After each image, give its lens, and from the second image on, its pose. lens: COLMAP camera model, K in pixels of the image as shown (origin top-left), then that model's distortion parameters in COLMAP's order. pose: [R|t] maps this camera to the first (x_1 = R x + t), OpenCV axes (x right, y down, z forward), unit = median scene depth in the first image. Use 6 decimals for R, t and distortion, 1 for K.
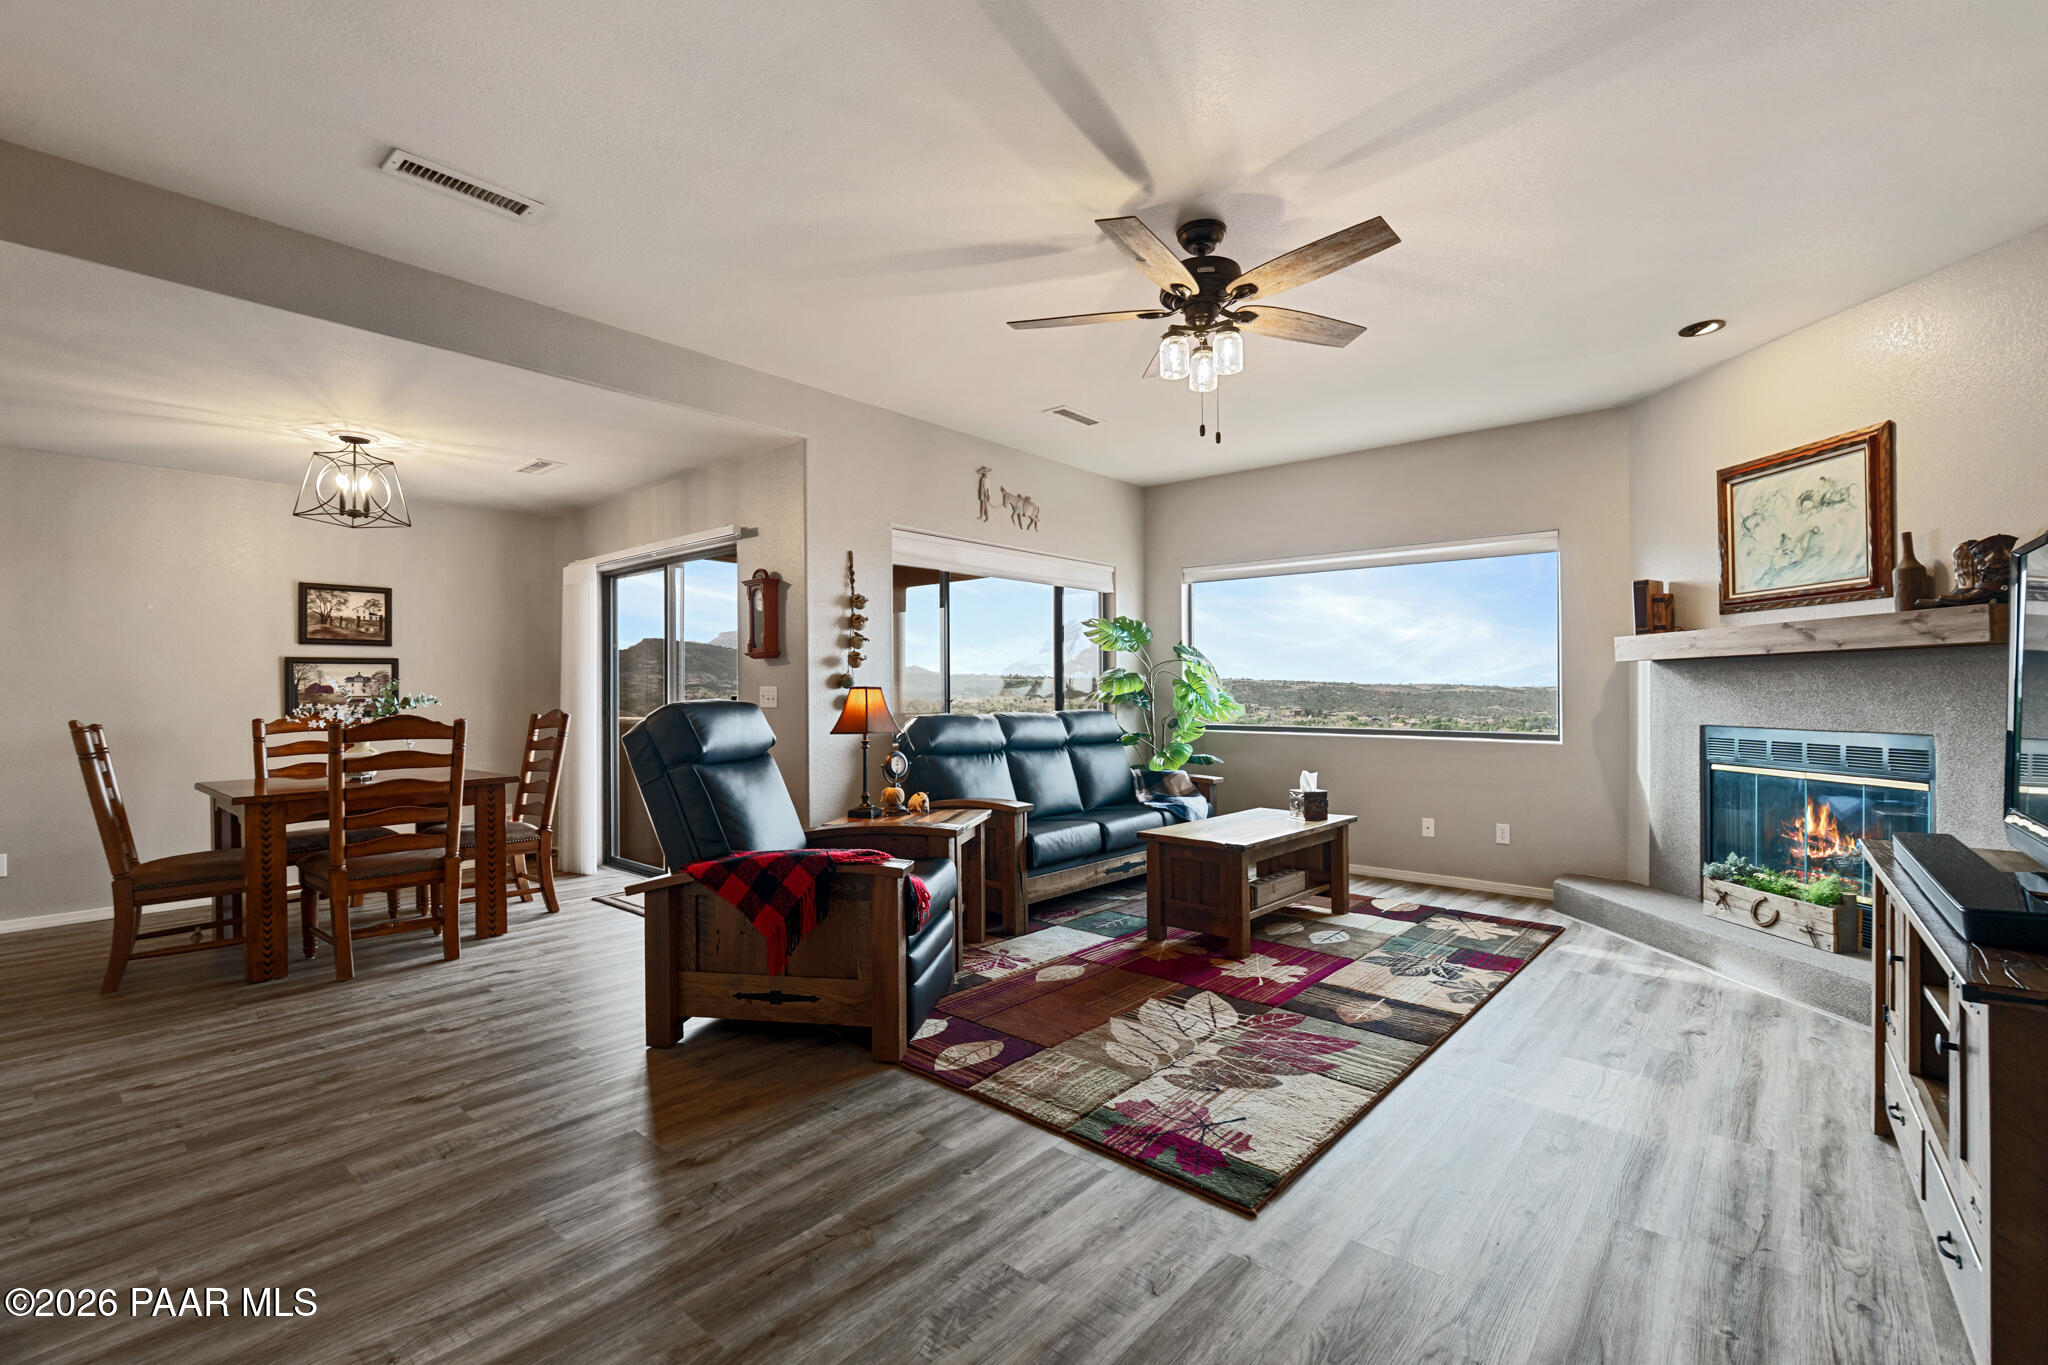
lens RADIAL K [[907.0, 0, 1019.1], [0, 907.0, 684.5], [0, 0, 1]] dist [-0.011084, 0.002481]
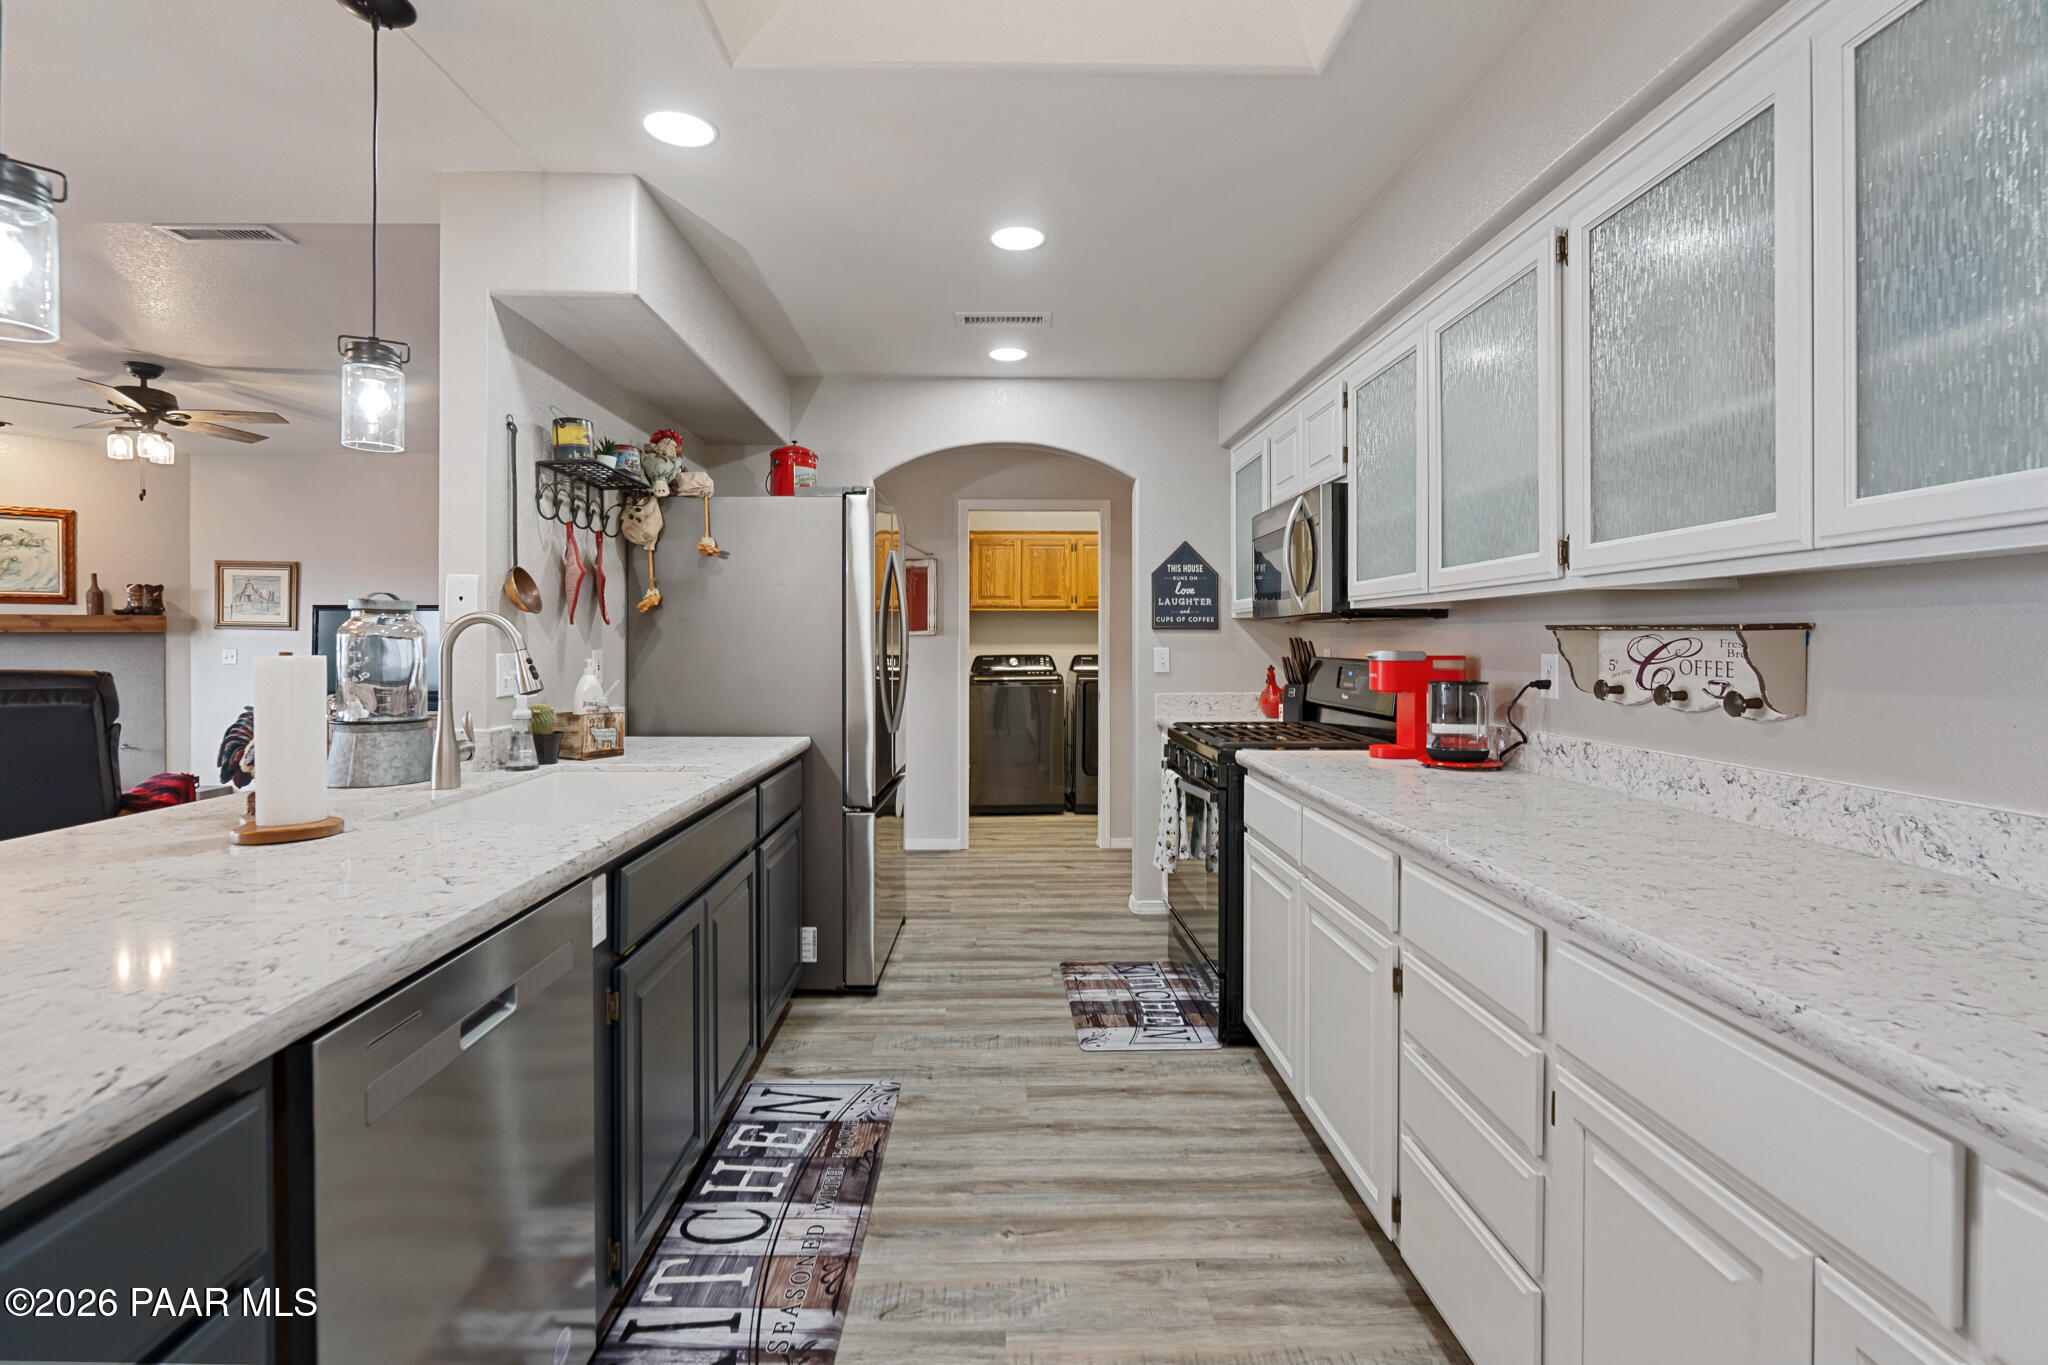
lens RADIAL K [[907.0, 0, 993.7], [0, 907.0, 642.2], [0, 0, 1]] dist [-0.011084, 0.002481]
pose [[-0.670186, 0.004292, 0.742181, -1.547271], [-0.002214, 0.999967, -0.007782, -0.008132], [-0.742190, -0.006859, -0.670154, 0.756640]]
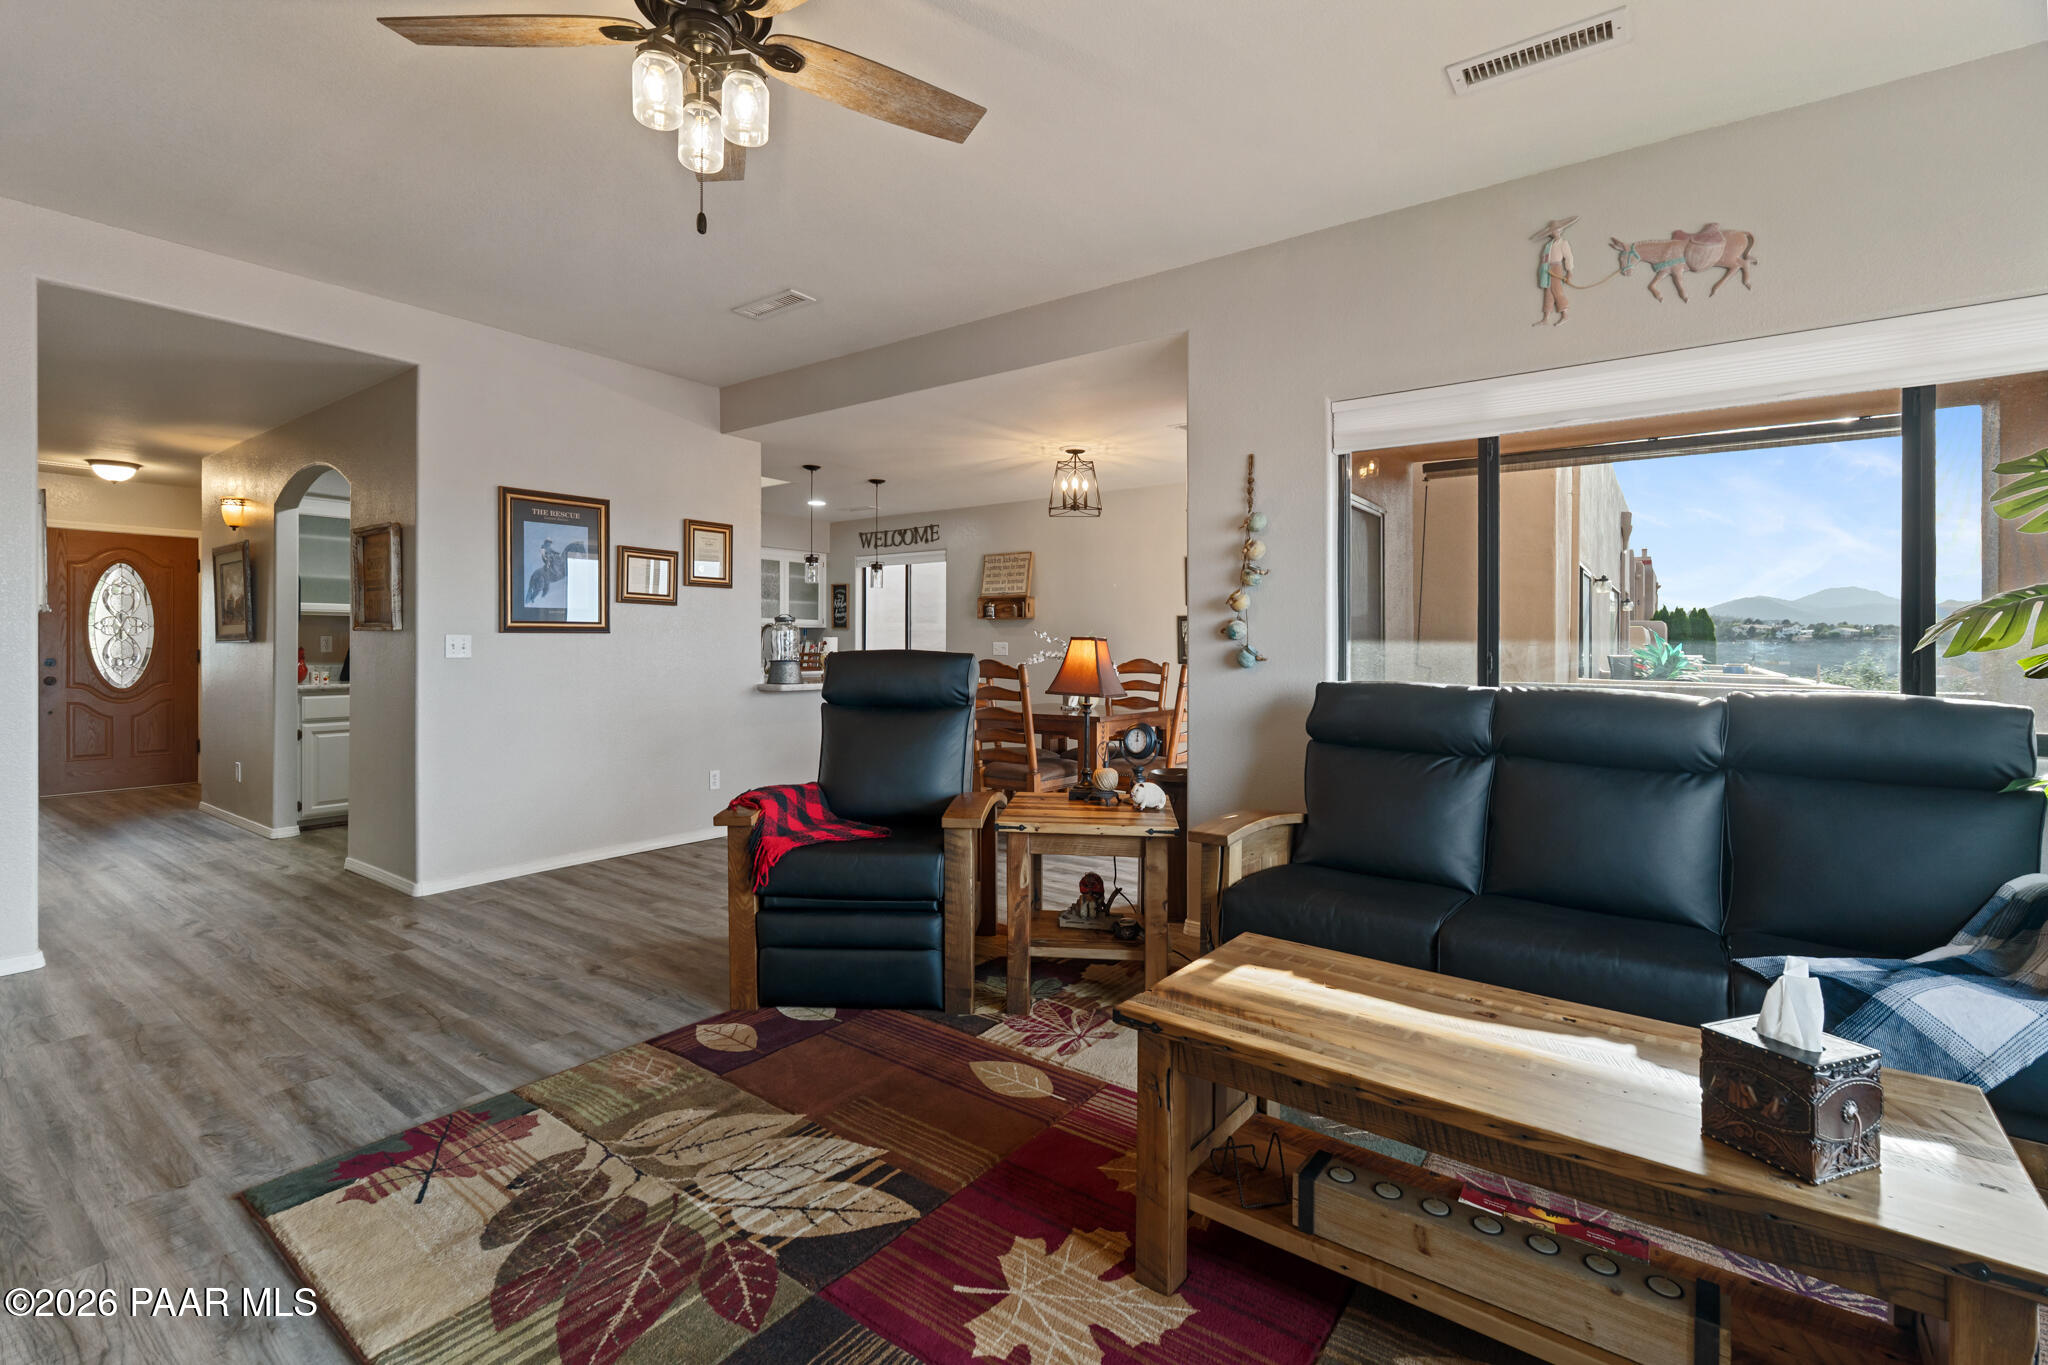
lens RADIAL K [[907.0, 0, 1016.9], [0, 907.0, 650.4], [0, 0, 1]] dist [-0.011084, 0.002481]
pose [[0.082583, 0.011023, -0.996523, 0.666941], [0.003489, 0.999930, 0.011350, 0.005025], [0.996578, -0.004415, 0.082538, 0.922900]]
